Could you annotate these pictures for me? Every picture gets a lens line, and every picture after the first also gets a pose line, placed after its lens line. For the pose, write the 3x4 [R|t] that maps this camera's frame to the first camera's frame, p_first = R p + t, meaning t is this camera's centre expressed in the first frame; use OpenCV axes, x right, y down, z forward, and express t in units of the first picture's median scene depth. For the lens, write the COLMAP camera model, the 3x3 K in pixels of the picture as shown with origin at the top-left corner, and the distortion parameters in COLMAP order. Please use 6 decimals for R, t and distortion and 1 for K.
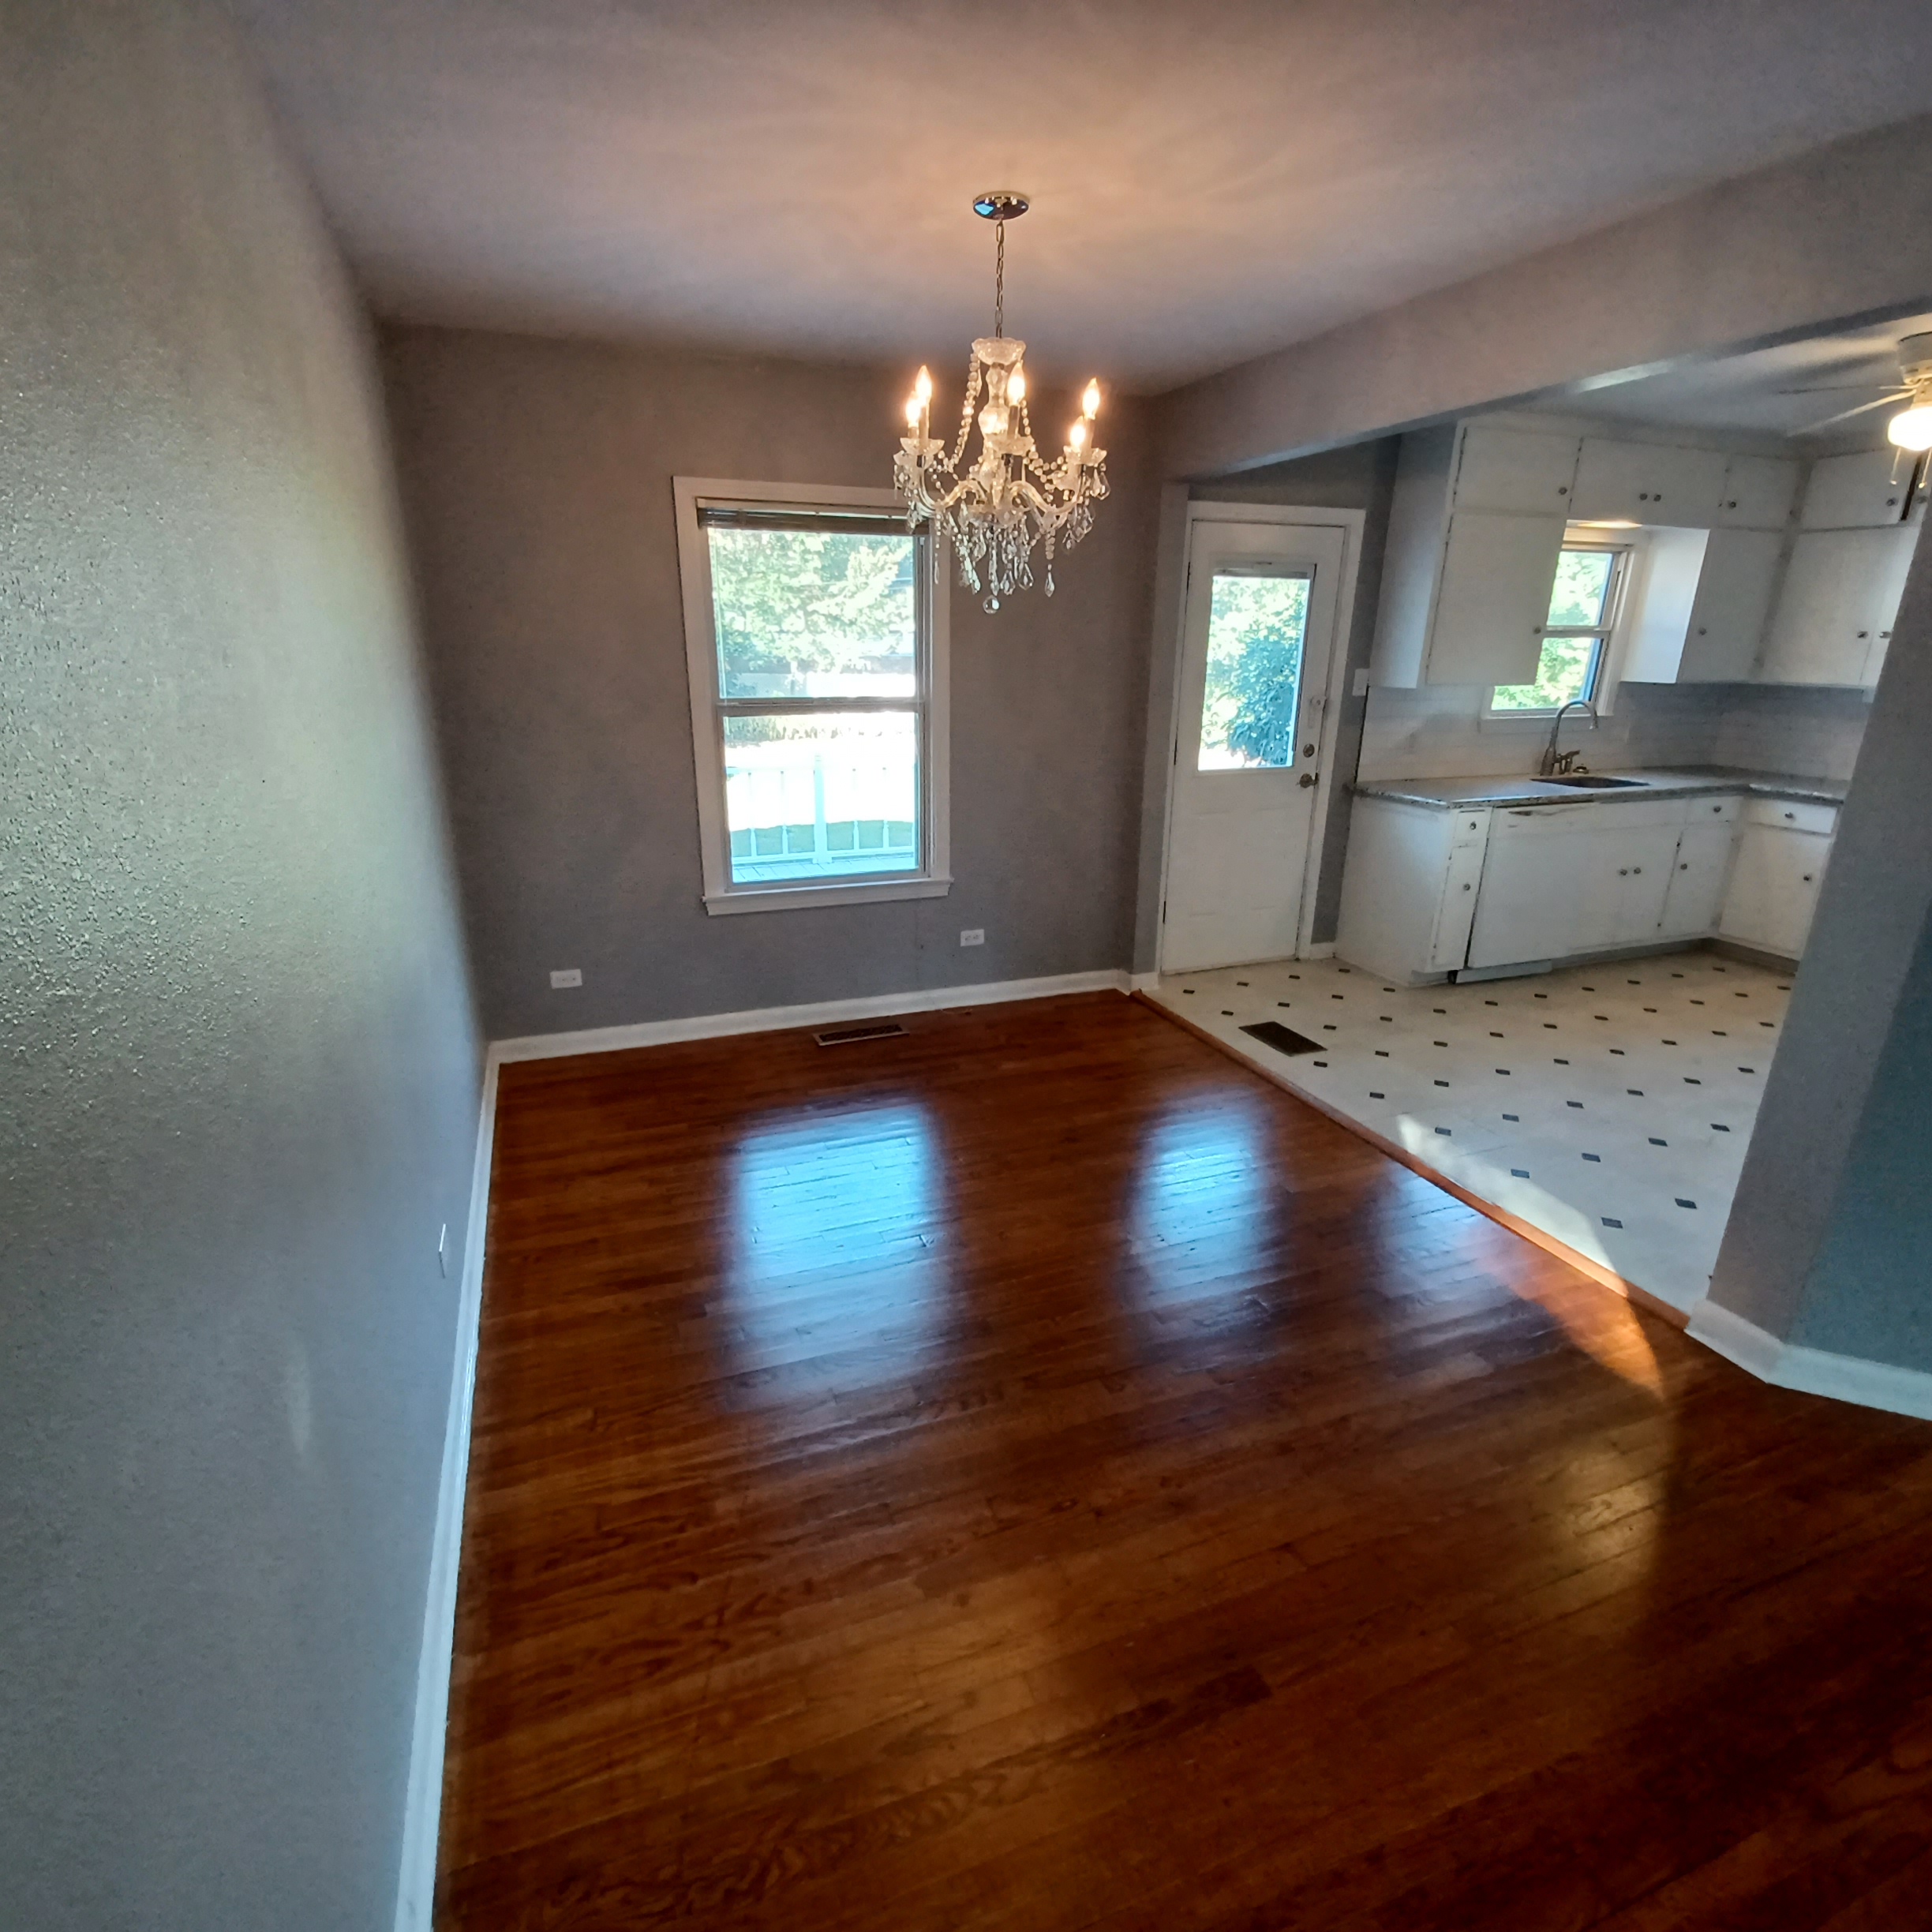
lens RADIAL K [[989.3, 0, 966.0], [0, 989.3, 966.0], [0, 0, 1]] dist [0.001314, 0.001574]
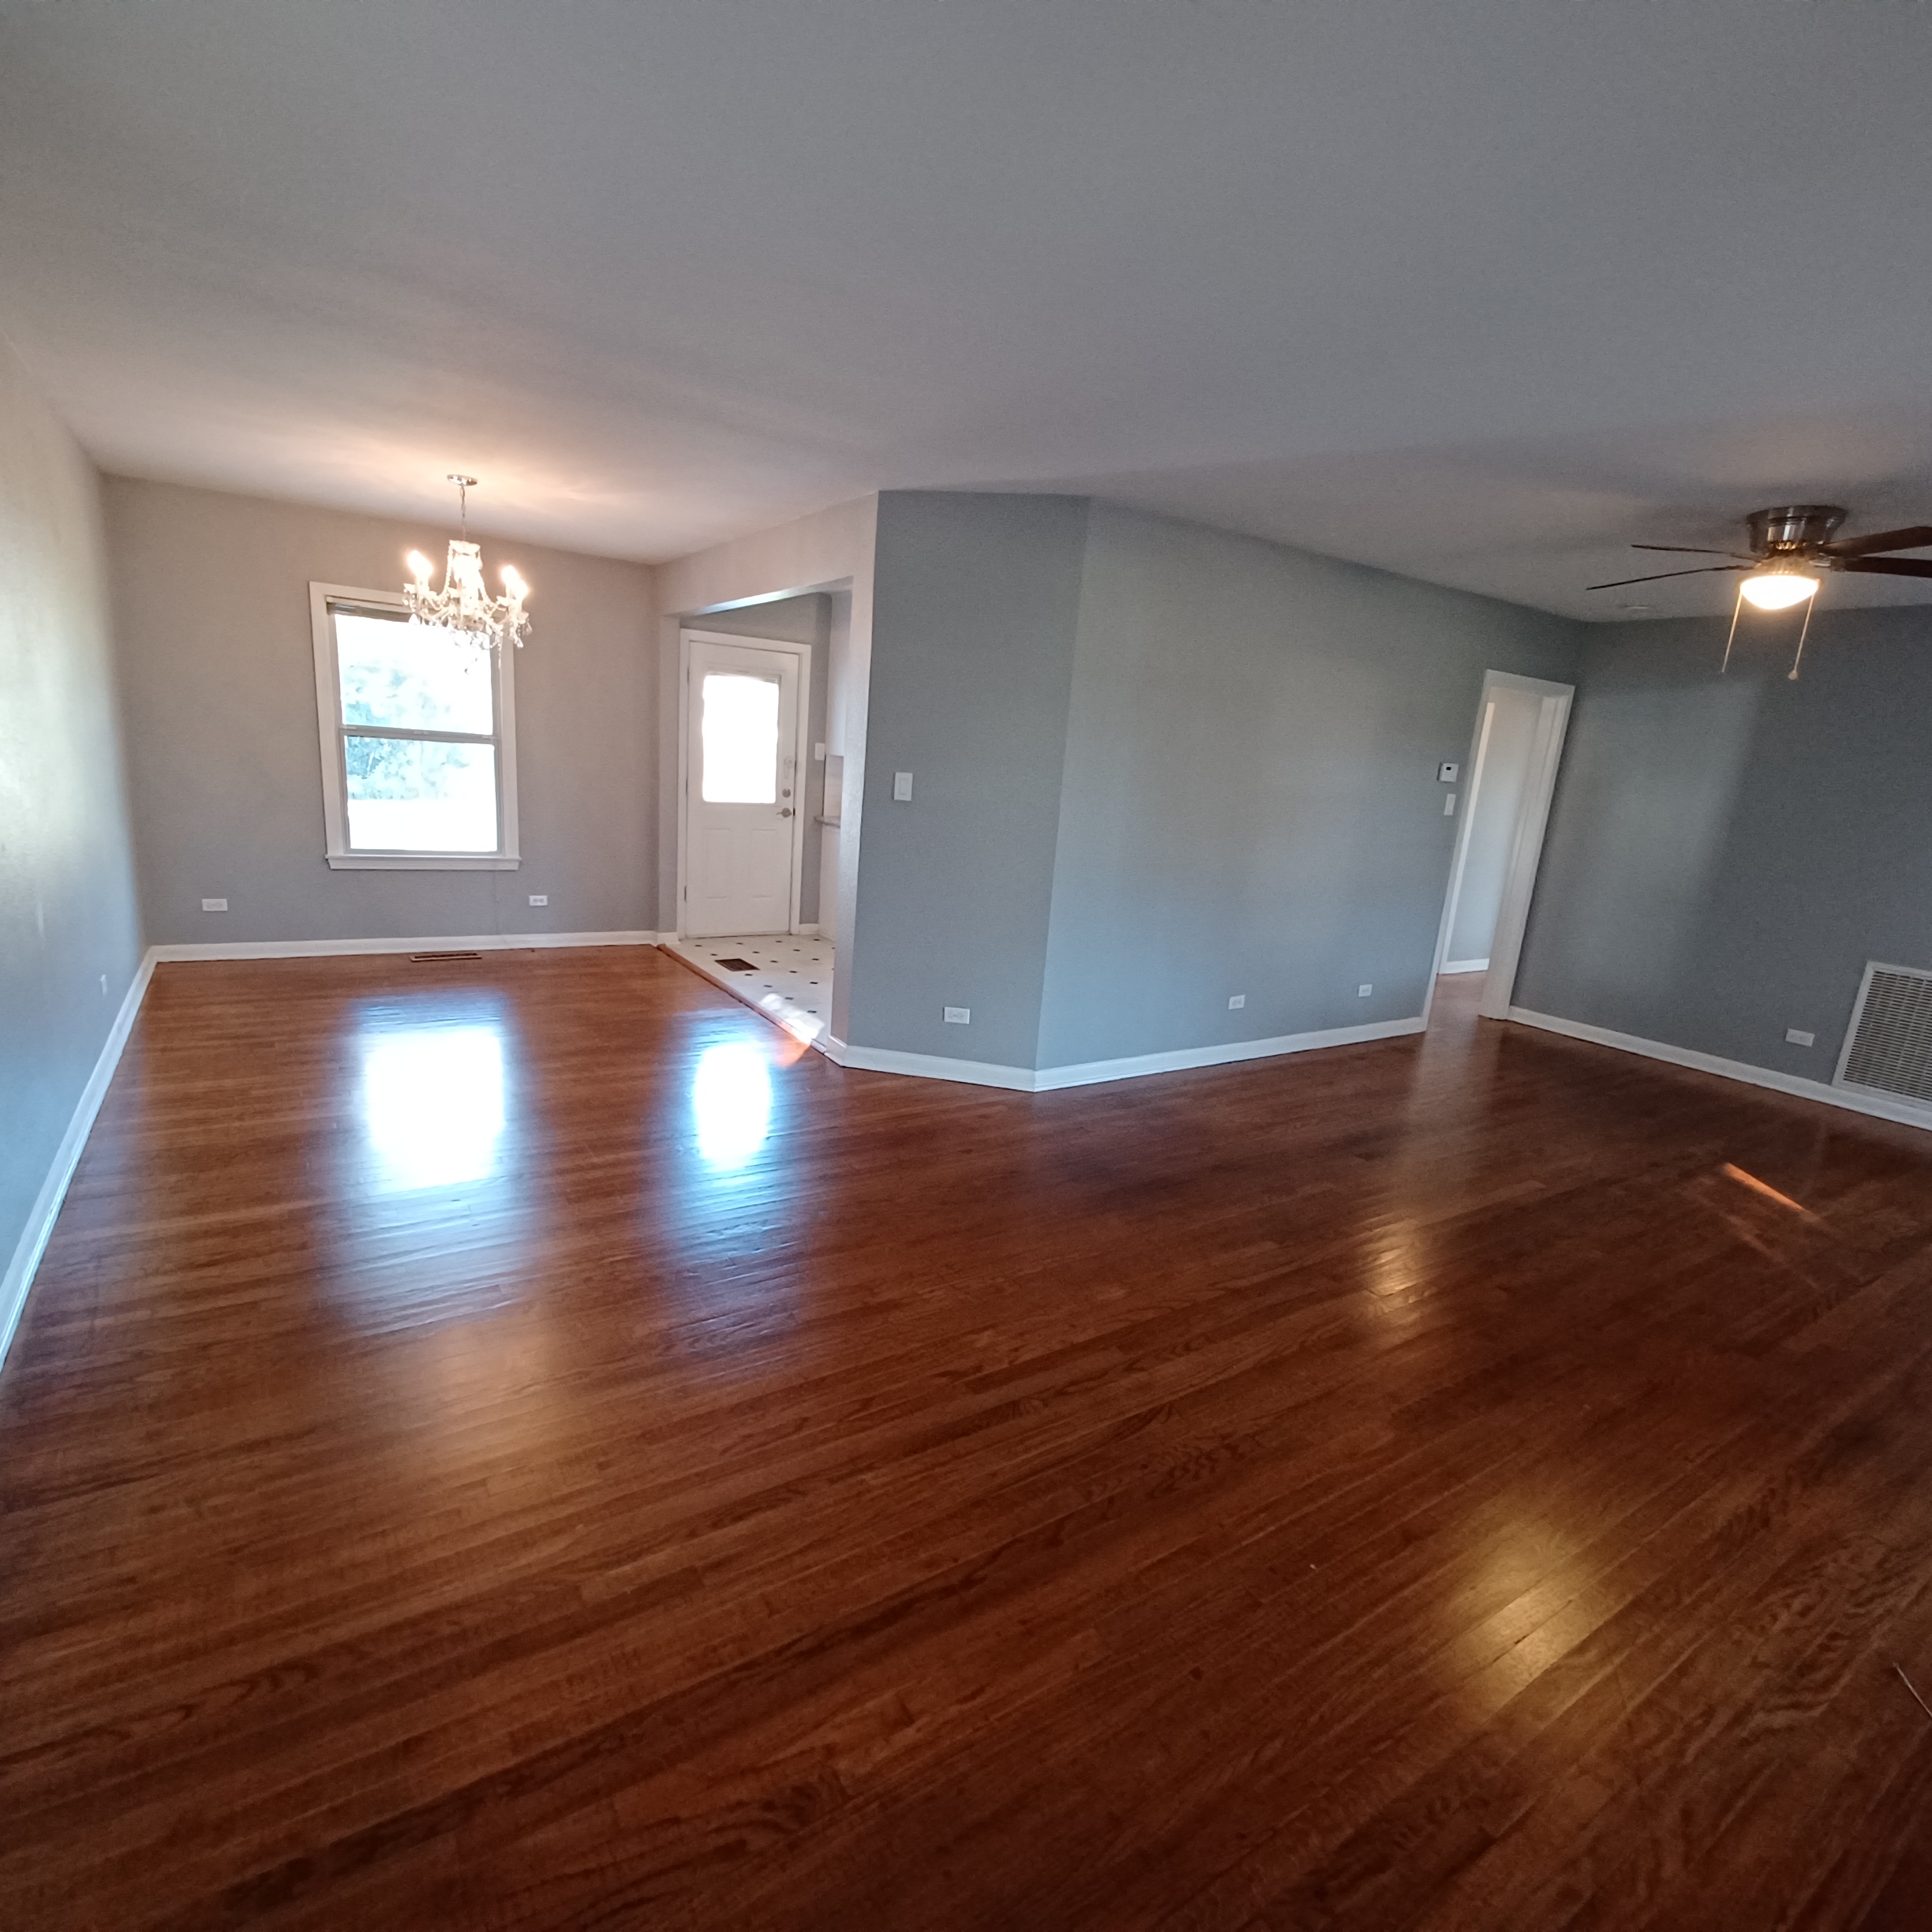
lens RADIAL K [[989.3, 0, 966.0], [0, 989.3, 966.0], [0, 0, 1]] dist [0.001314, 0.001574]
pose [[0.975158, 0.024841, 0.220114, 0.325328], [-0.003201, 0.995169, -0.098129, 0.224856], [-0.221488, 0.094987, 0.970526, -0.591916]]
